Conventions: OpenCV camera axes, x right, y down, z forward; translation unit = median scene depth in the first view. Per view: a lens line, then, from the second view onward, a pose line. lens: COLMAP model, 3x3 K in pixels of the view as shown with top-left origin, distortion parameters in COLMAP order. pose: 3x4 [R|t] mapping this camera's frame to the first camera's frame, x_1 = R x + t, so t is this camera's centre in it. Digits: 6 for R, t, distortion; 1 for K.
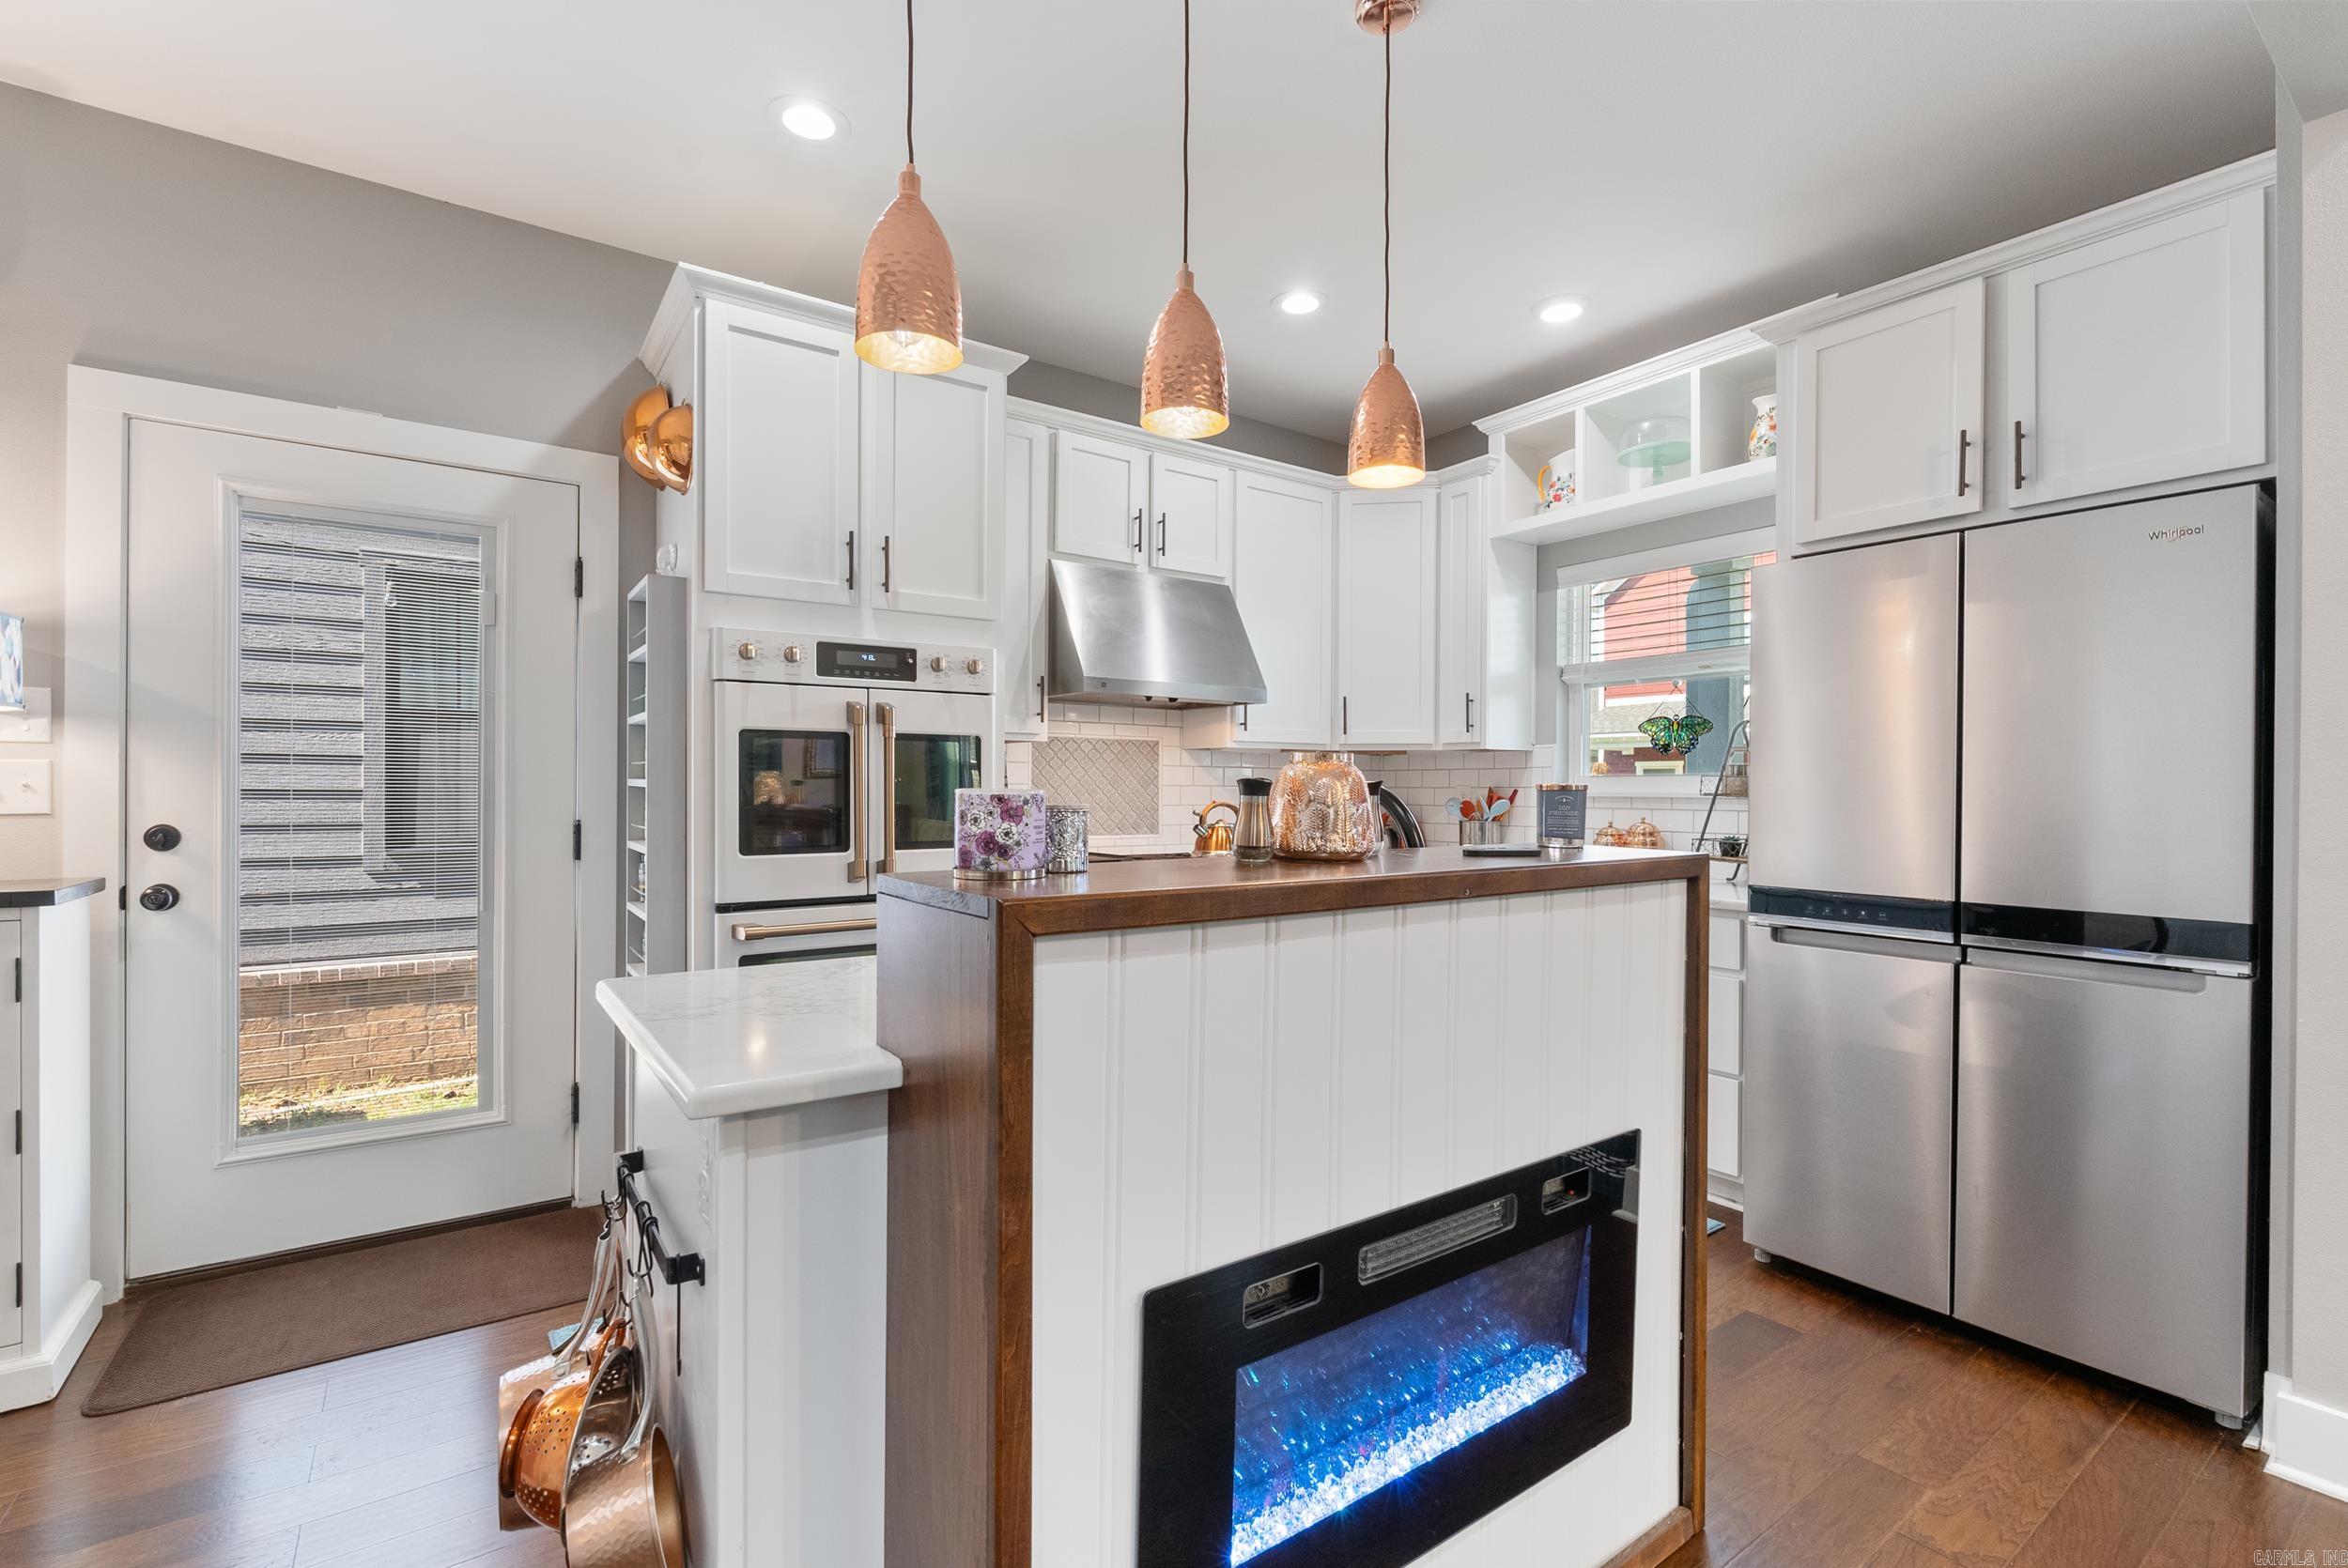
lens RADIAL K [[1035.6, 0, 1173.2], [0, 1035.6, 789.8], [0, 0, 1]] dist [-0.006370, 0.000093]
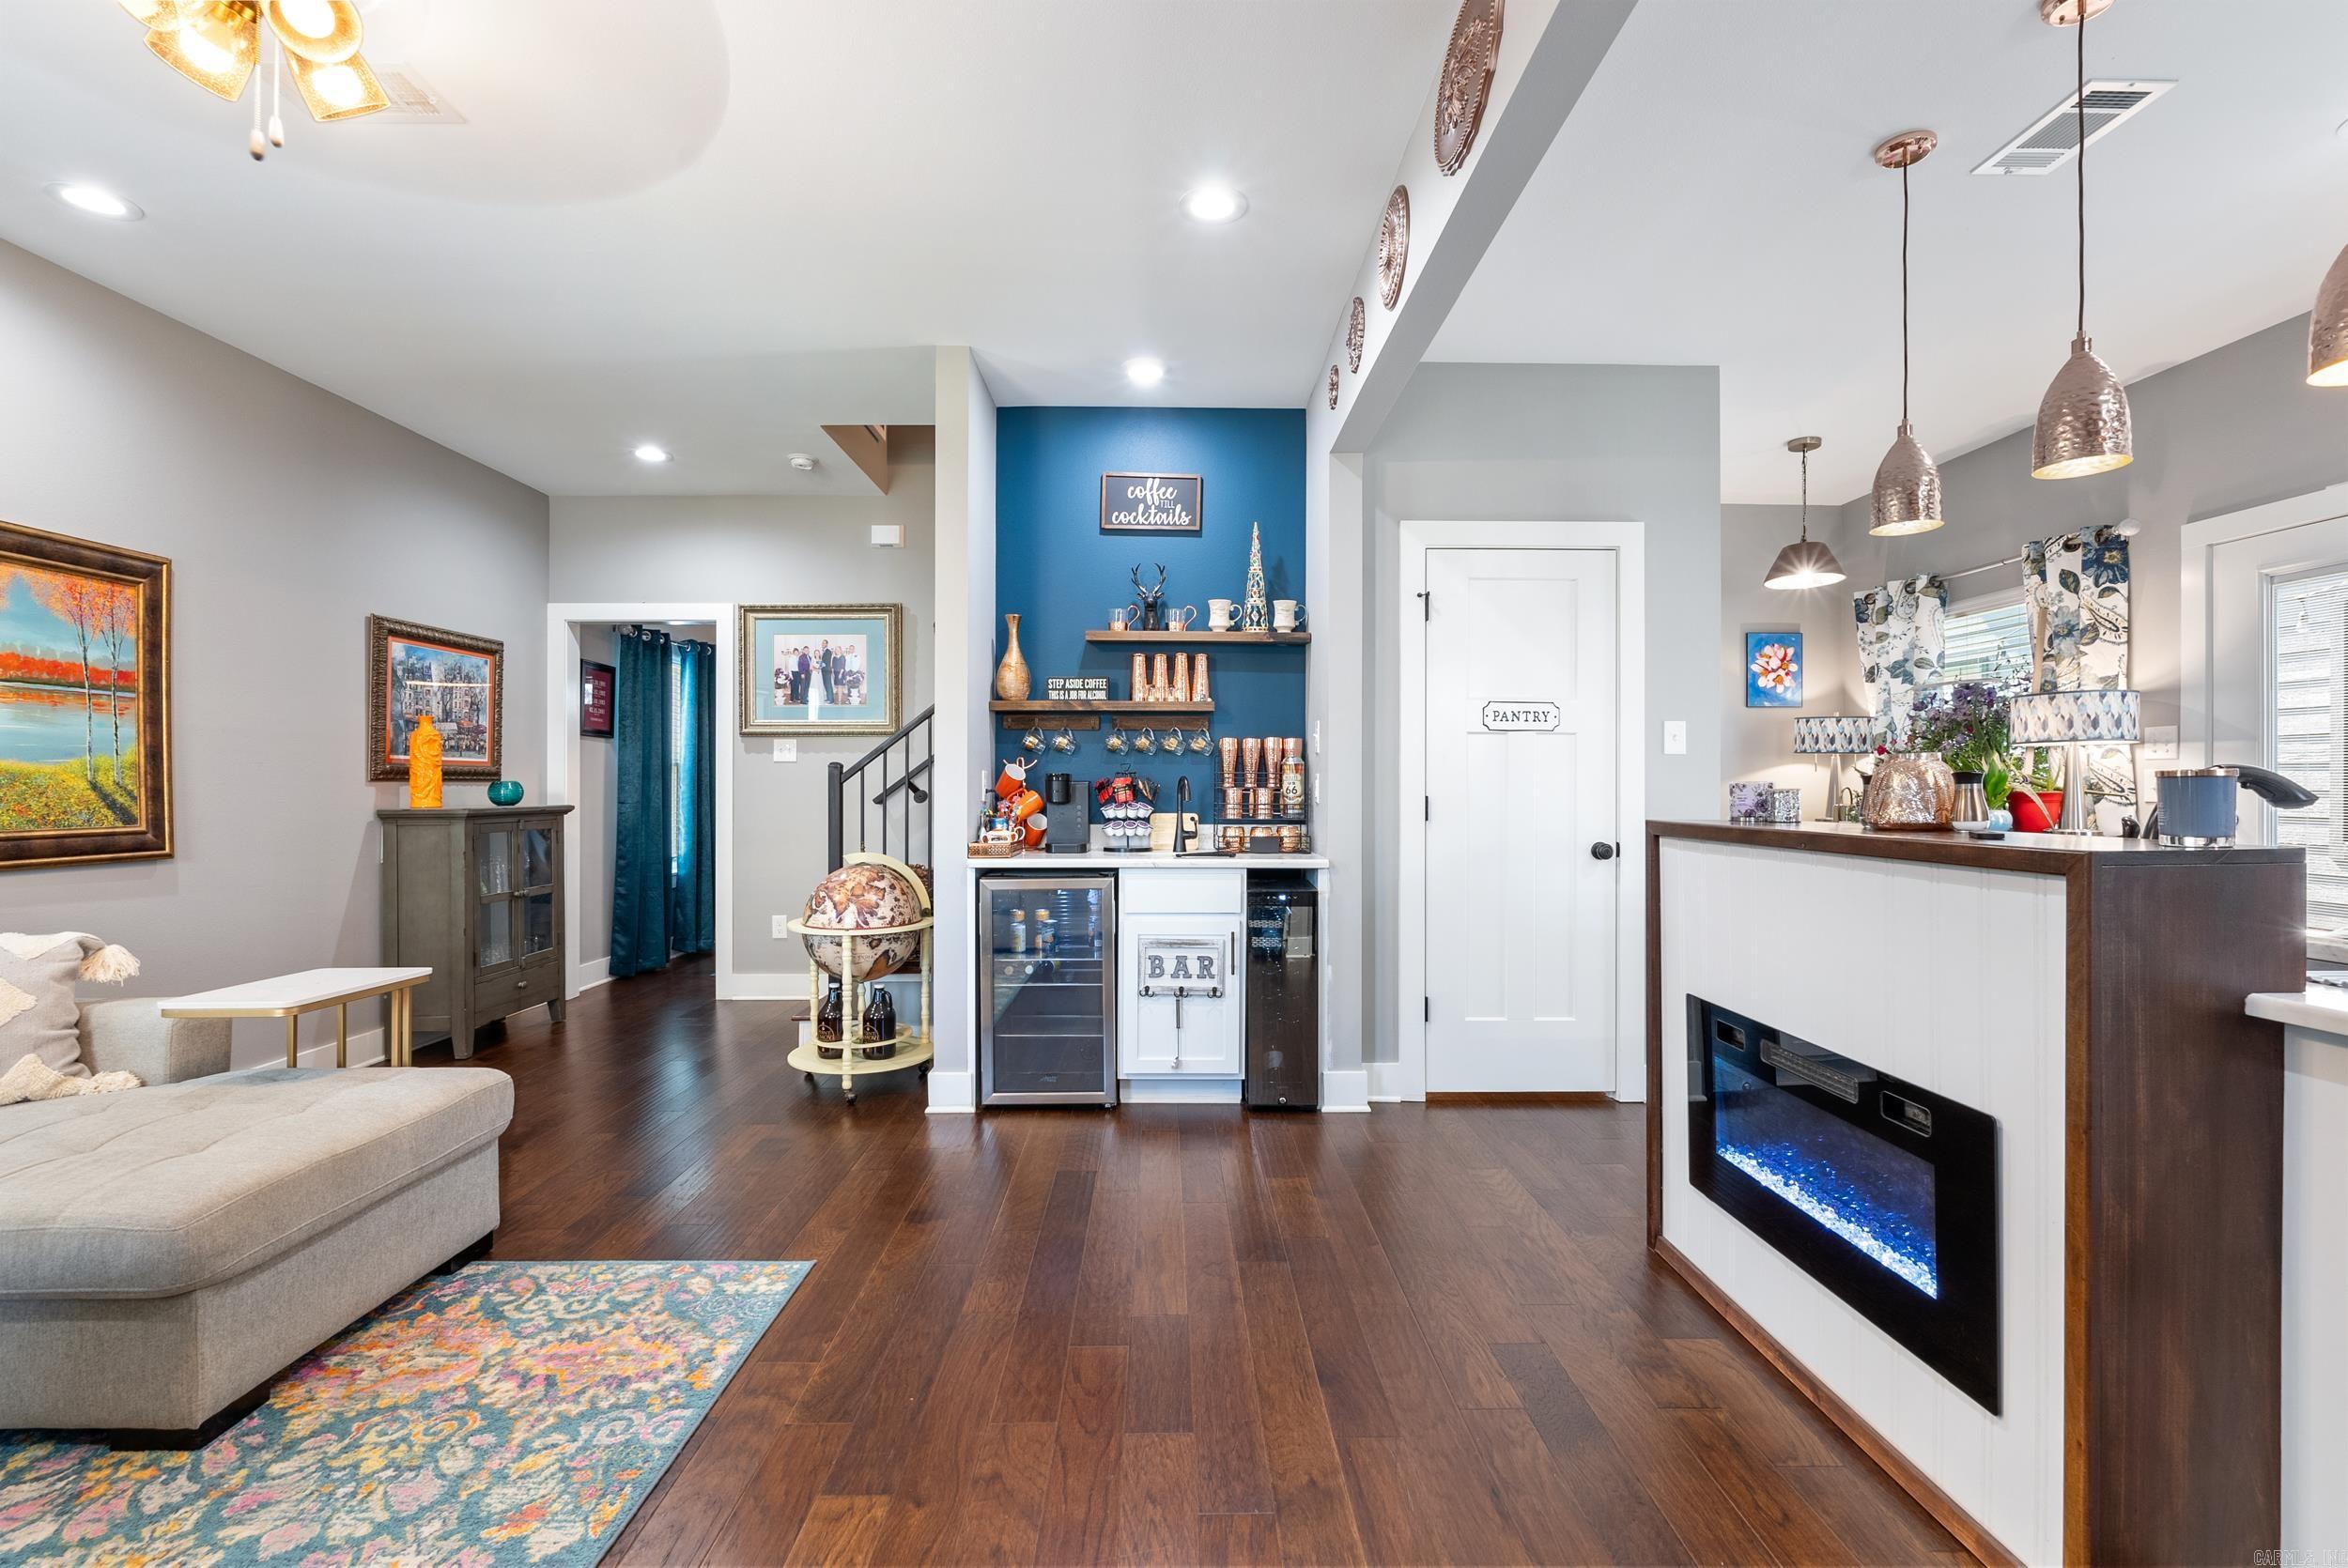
lens RADIAL K [[1030.1, 0, 1177.2], [0, 1030.1, 785.9], [0, 0, 1]] dist [-0.005468, -0.000561]
pose [[-0.566900, -0.005338, -0.823769, 0.992966], [-0.005628, 0.999981, -0.002607, 0.009252], [0.823767, 0.003159, -0.566919, 0.527968]]
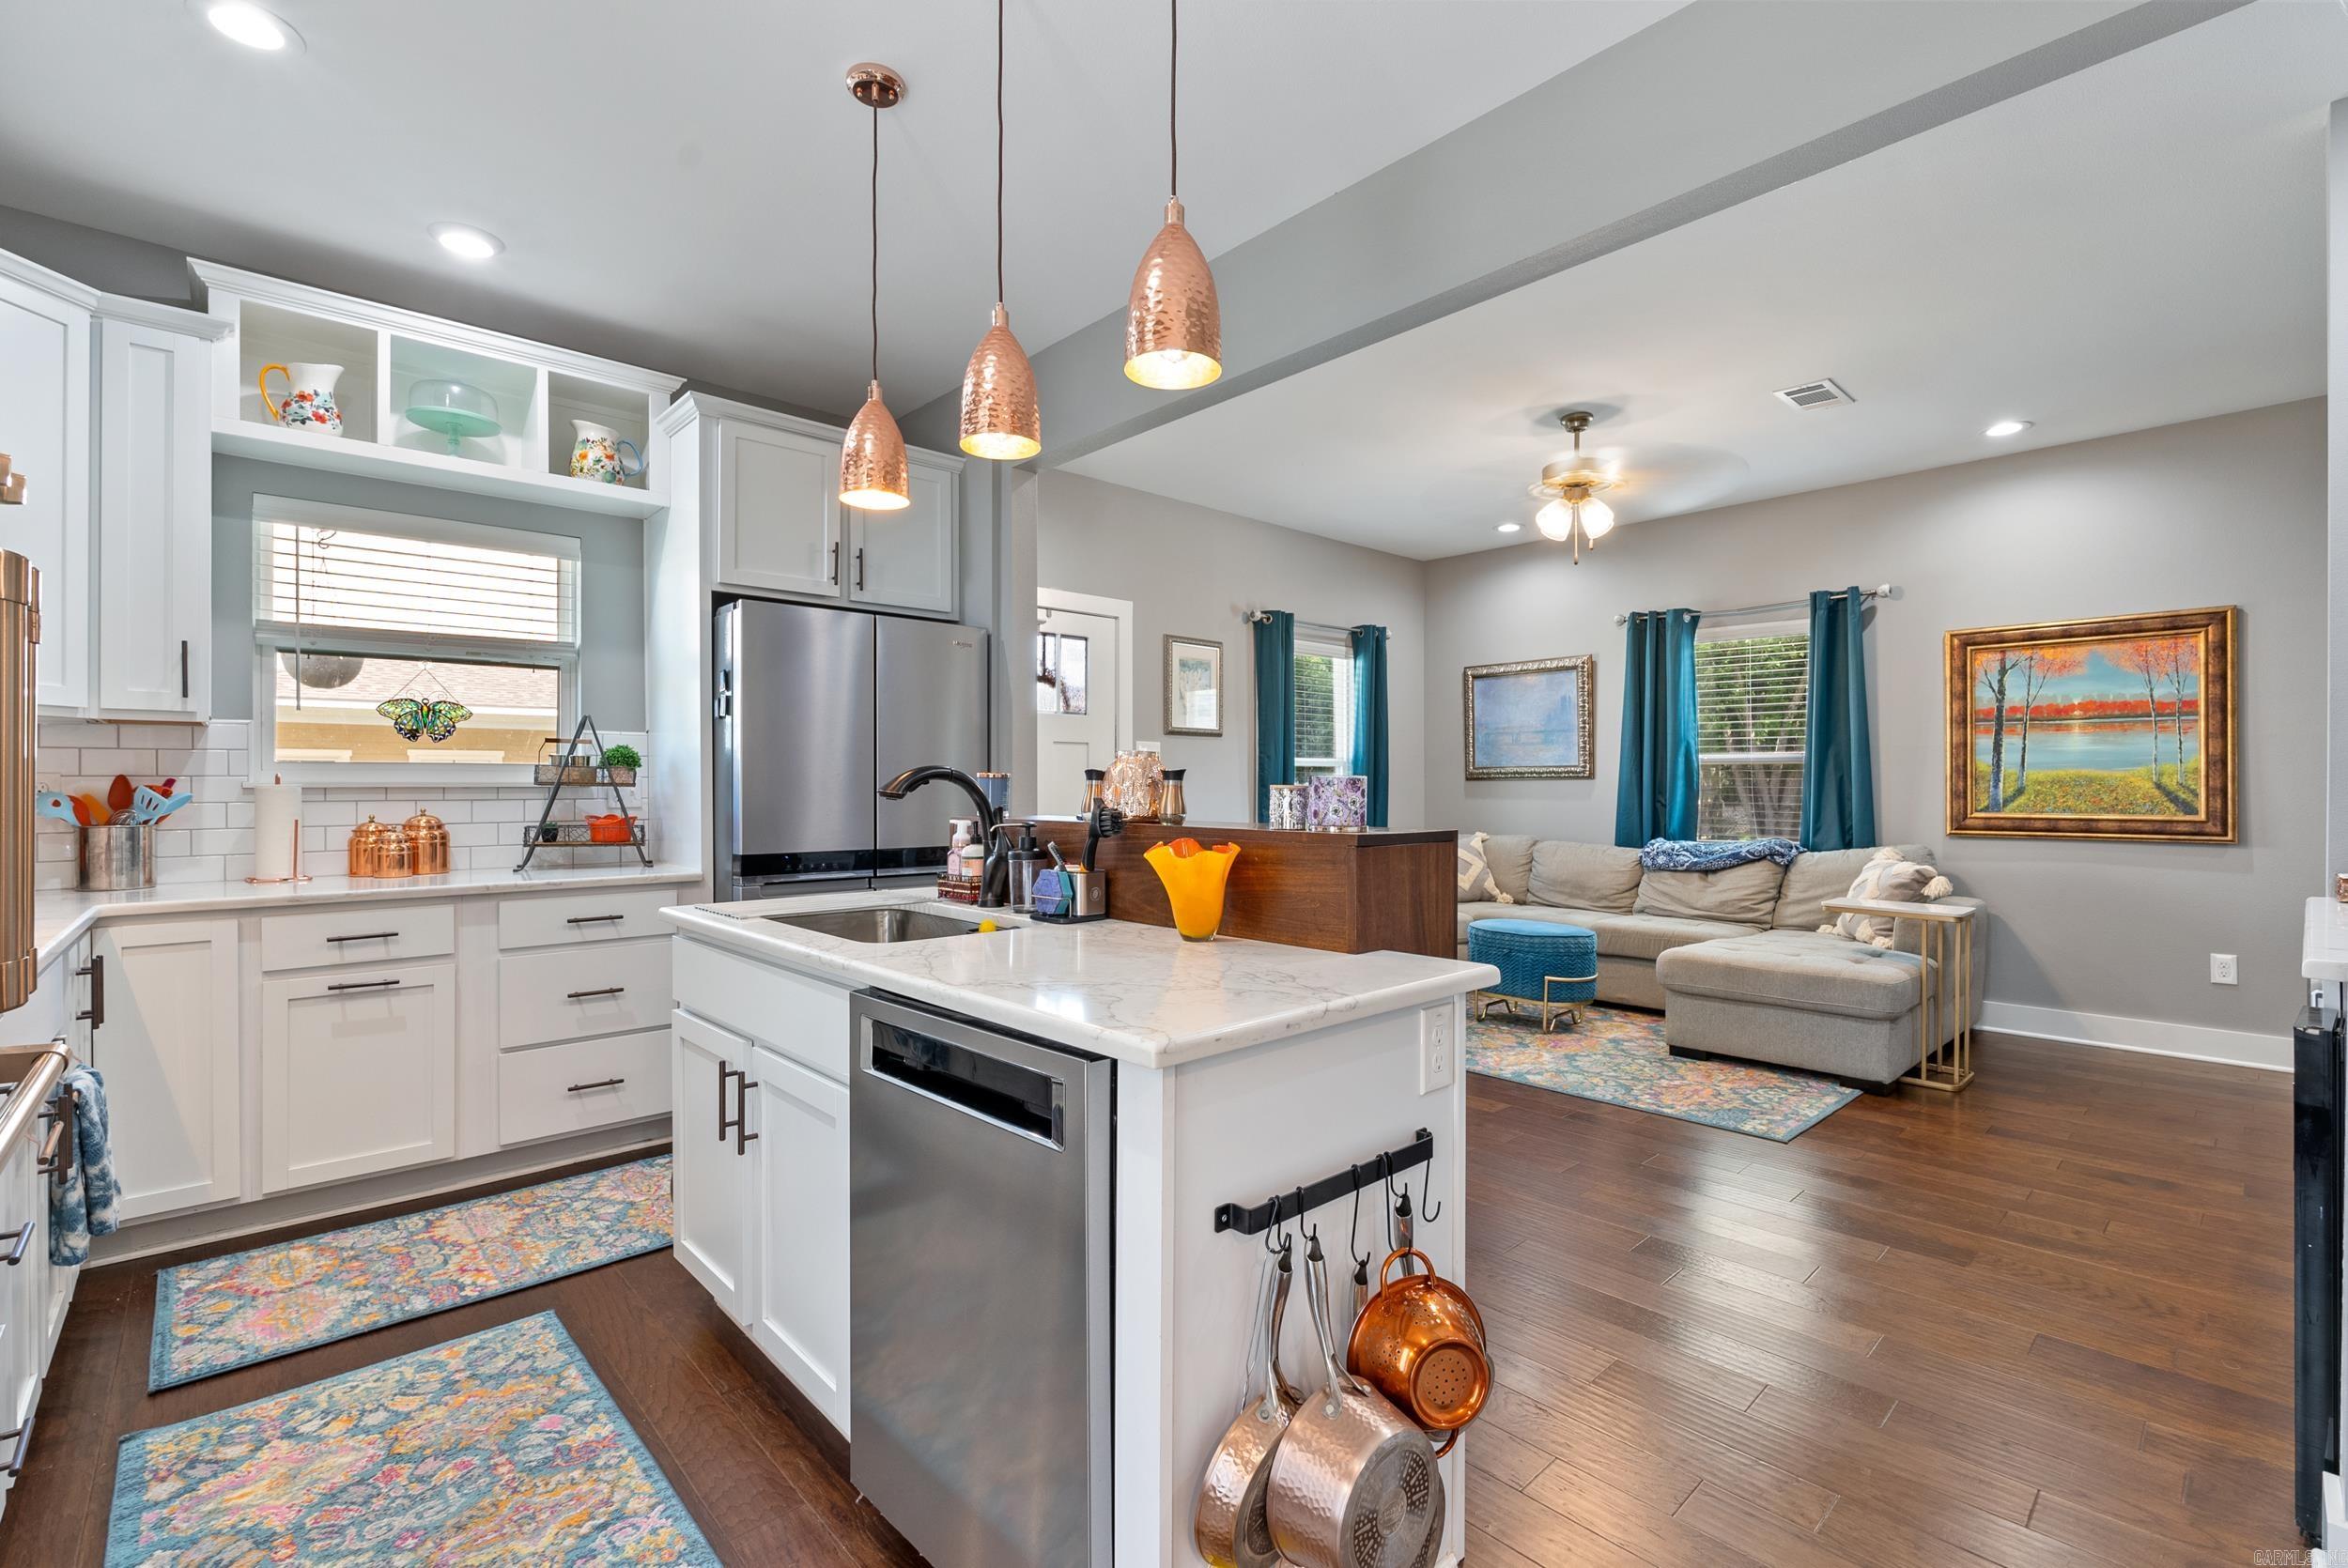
lens RADIAL K [[1041.4, 0, 1174.0], [0, 1041.4, 784.0], [0, 0, 1]] dist [-0.002728, -0.000081]
pose [[-0.125470, -0.004117, 0.992089, -0.731945], [0.000991, 0.999990, 0.004275, 0.001575], [-0.992097, 0.001520, -0.125465, 0.620859]]
